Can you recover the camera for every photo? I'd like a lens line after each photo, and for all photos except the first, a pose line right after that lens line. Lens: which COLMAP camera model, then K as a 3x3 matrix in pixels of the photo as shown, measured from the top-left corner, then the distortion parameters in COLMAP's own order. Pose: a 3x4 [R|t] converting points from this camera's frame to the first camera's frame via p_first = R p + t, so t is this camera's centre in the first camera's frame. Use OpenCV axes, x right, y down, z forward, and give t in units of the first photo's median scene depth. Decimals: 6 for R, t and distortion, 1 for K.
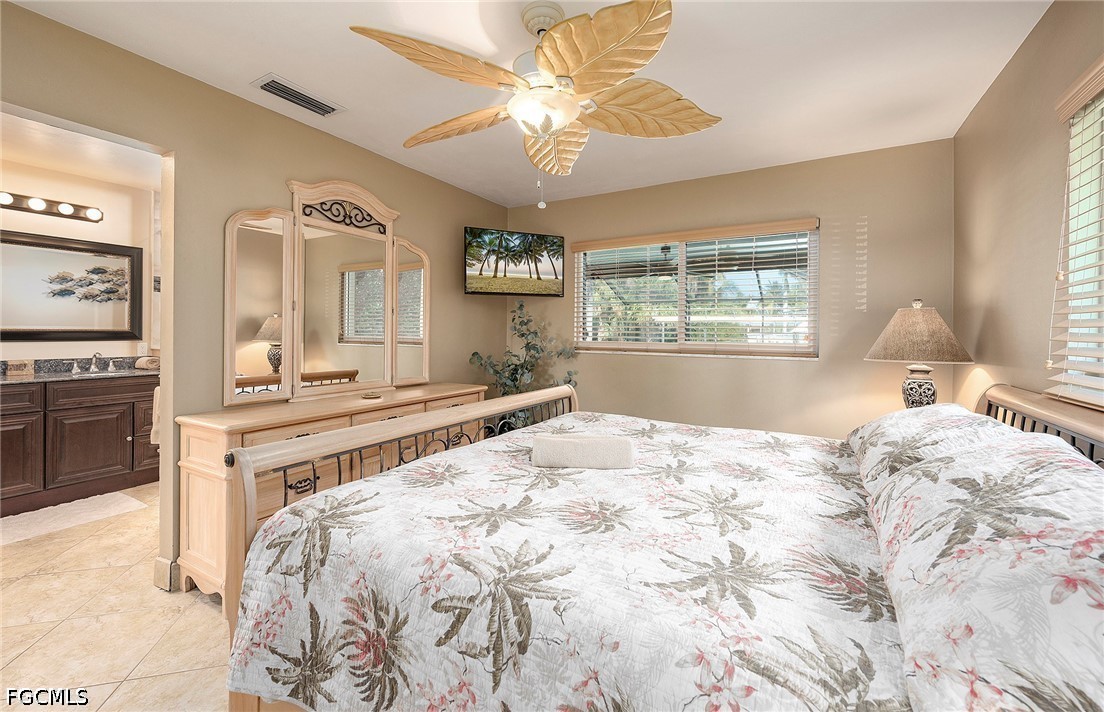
lens RADIAL K [[458.8, 0, 553.2], [0, 458.8, 337.2], [0, 0, 1]] dist [0.001504, 0.000072]
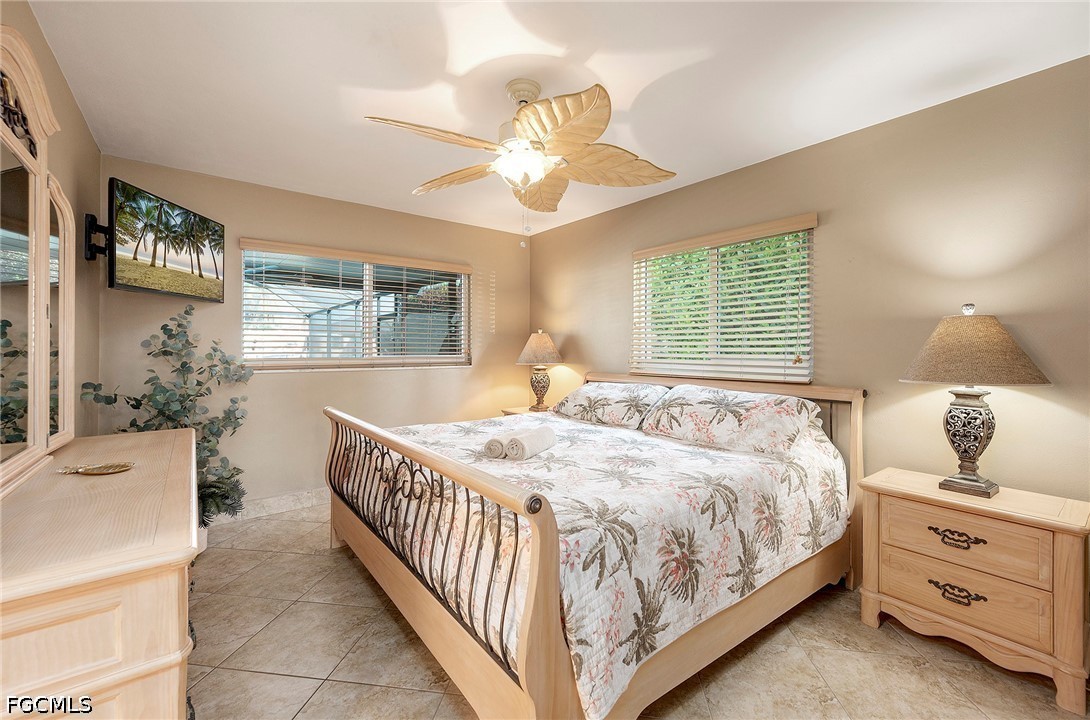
lens RADIAL K [[440.3, 0, 544.4], [0, 440.3, 350.1], [0, 0, 1]] dist [-0.003780, -0.000204]
pose [[0.372892, -0.010005, 0.927821, -0.592135], [0.011348, 0.999916, 0.006222, -0.007928], [-0.927806, 0.008209, 0.372974, 0.279551]]
